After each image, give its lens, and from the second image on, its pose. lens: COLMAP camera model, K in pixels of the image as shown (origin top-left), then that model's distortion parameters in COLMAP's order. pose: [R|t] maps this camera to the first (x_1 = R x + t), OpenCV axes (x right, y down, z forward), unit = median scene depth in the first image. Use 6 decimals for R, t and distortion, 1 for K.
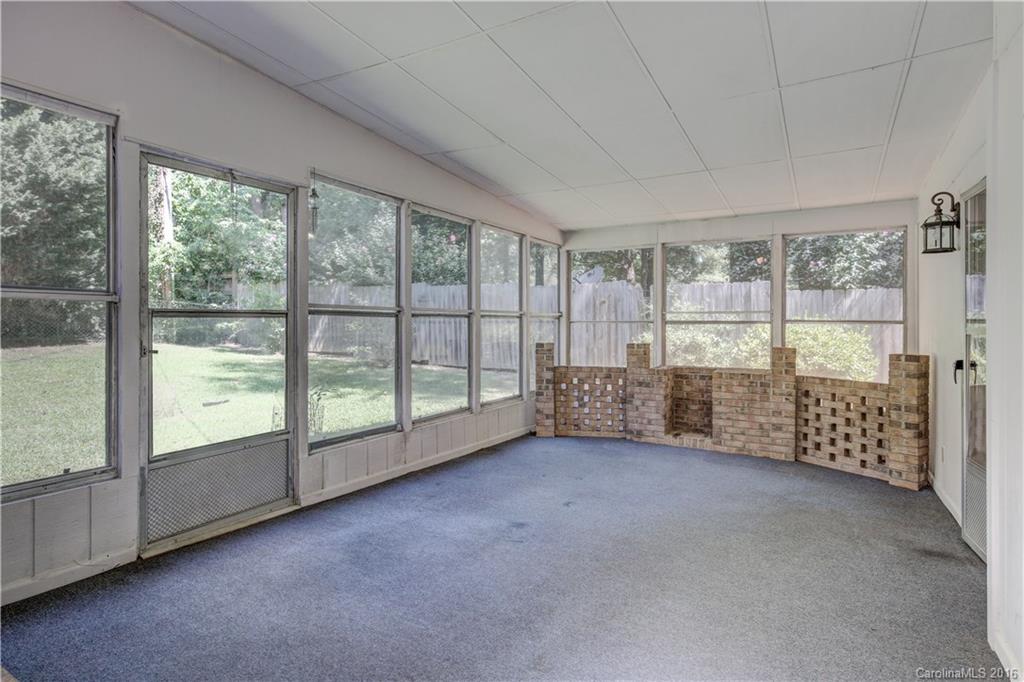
lens RADIAL K [[512.6, 0, 531.0], [0, 512.6, 324.3], [0, 0, 1]] dist [0.001189, 0.000175]
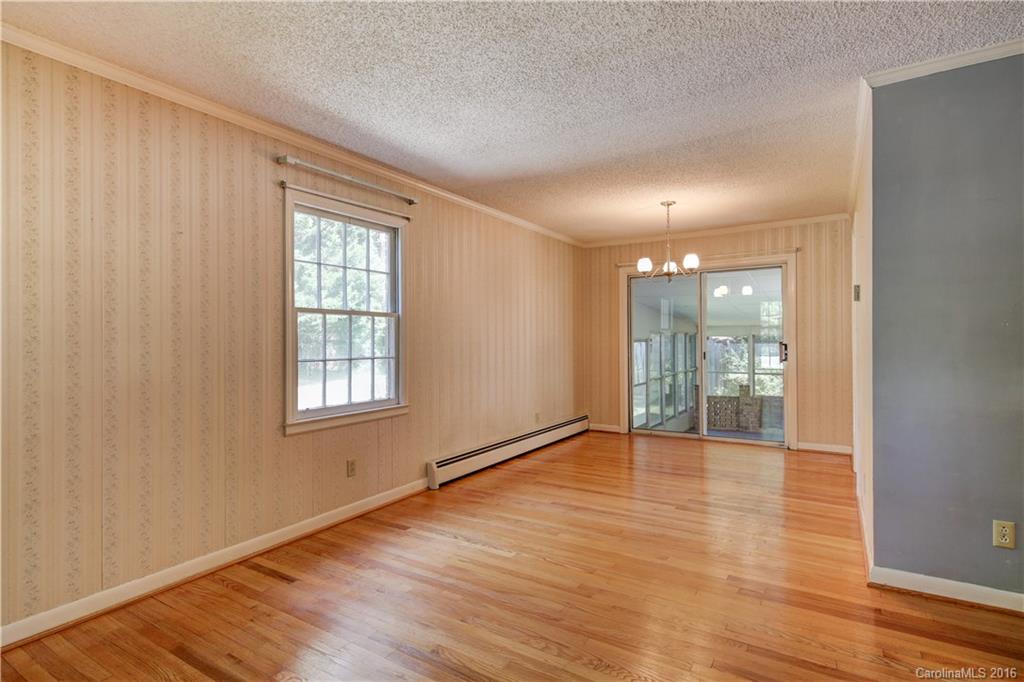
lens RADIAL K [[520.3, 0, 512.0], [0, 520.3, 341.0], [0, 0, 1]] dist [0.002103, 0.000337]
pose [[0.999712, -0.007515, -0.022795, -0.820346], [0.007733, 0.999925, 0.009492, -0.202455], [0.022722, -0.009665, 0.999695, -1.362246]]
